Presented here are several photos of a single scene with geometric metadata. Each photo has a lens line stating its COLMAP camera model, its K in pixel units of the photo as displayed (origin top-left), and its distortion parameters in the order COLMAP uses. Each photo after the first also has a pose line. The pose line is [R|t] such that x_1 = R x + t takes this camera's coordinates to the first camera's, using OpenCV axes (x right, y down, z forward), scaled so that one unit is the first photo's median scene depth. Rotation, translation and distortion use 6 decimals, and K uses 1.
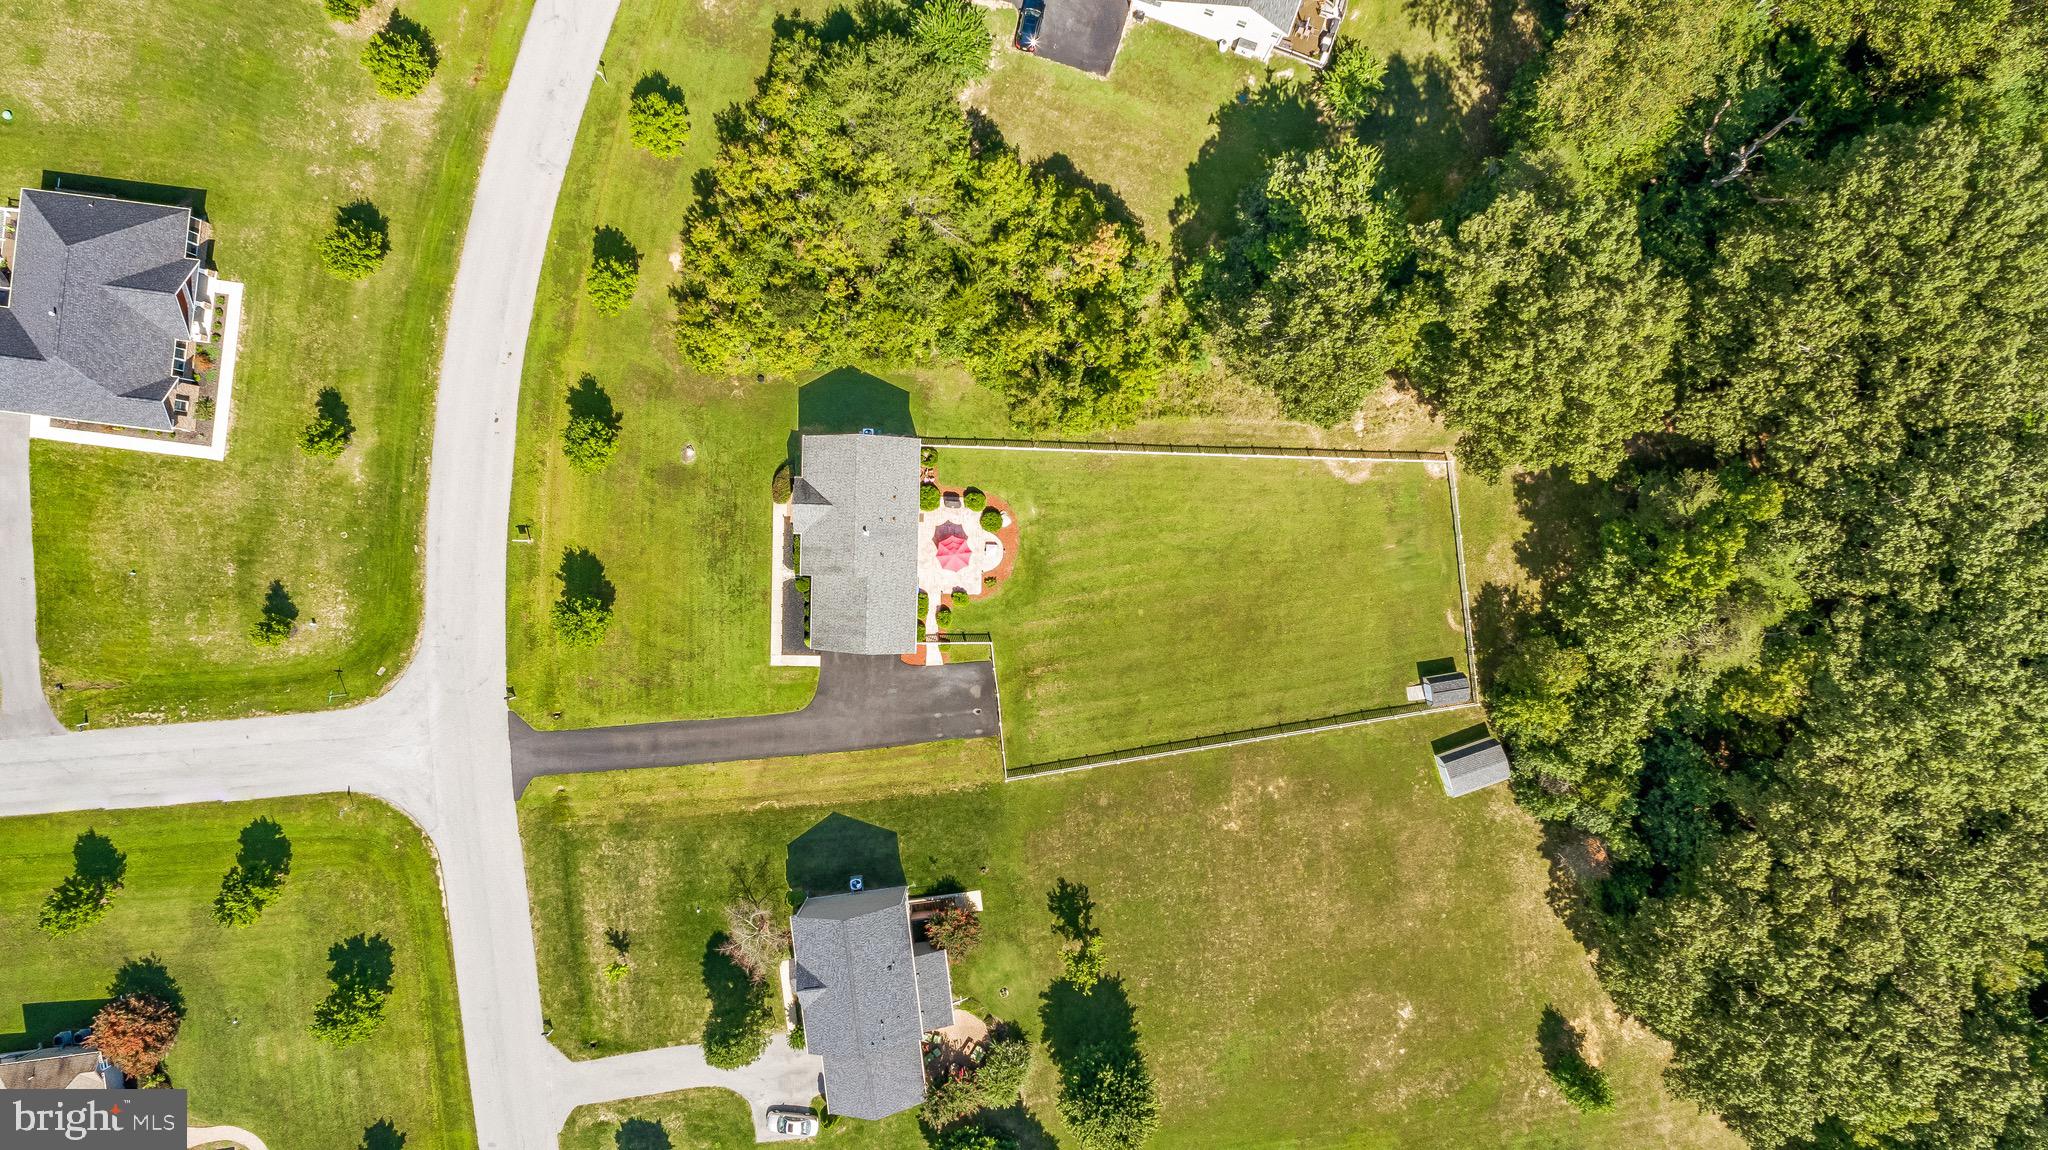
lens RADIAL K [[1373.4, 0, 1024.0], [0, 1373.4, 575.0], [0, 0, 1]] dist [-0.009476, 0.008444]
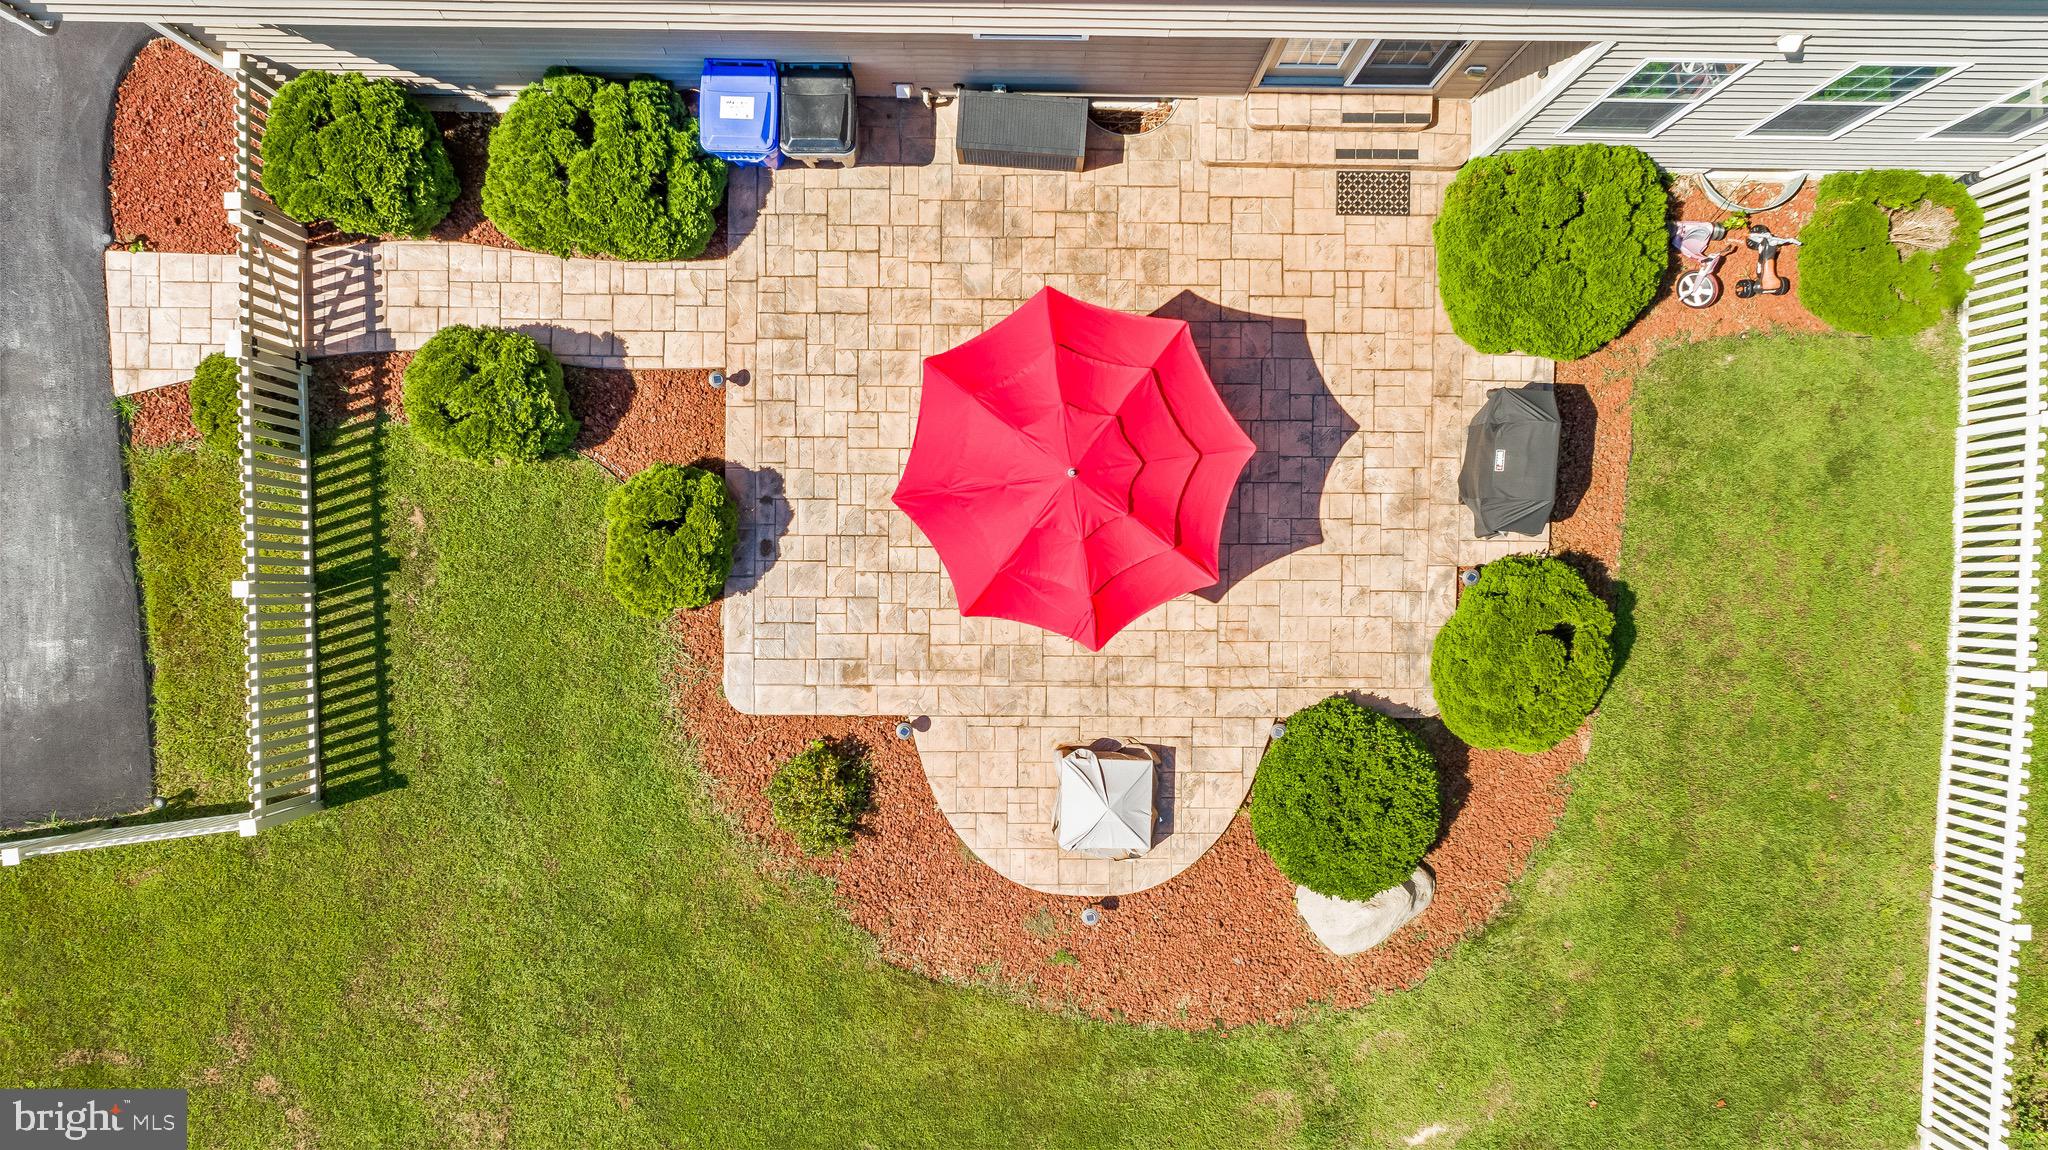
lens RADIAL K [[1373.4, 0, 1024.0], [0, 1373.4, 575.0], [0, 0, 1]] dist [-0.009476, 0.008444]
pose [[0.011958, 0.999660, -0.023159, -0.040255], [-0.999470, 0.011248, -0.030555, -0.008051], [-0.030284, 0.023513, 0.999265, 0.884259]]
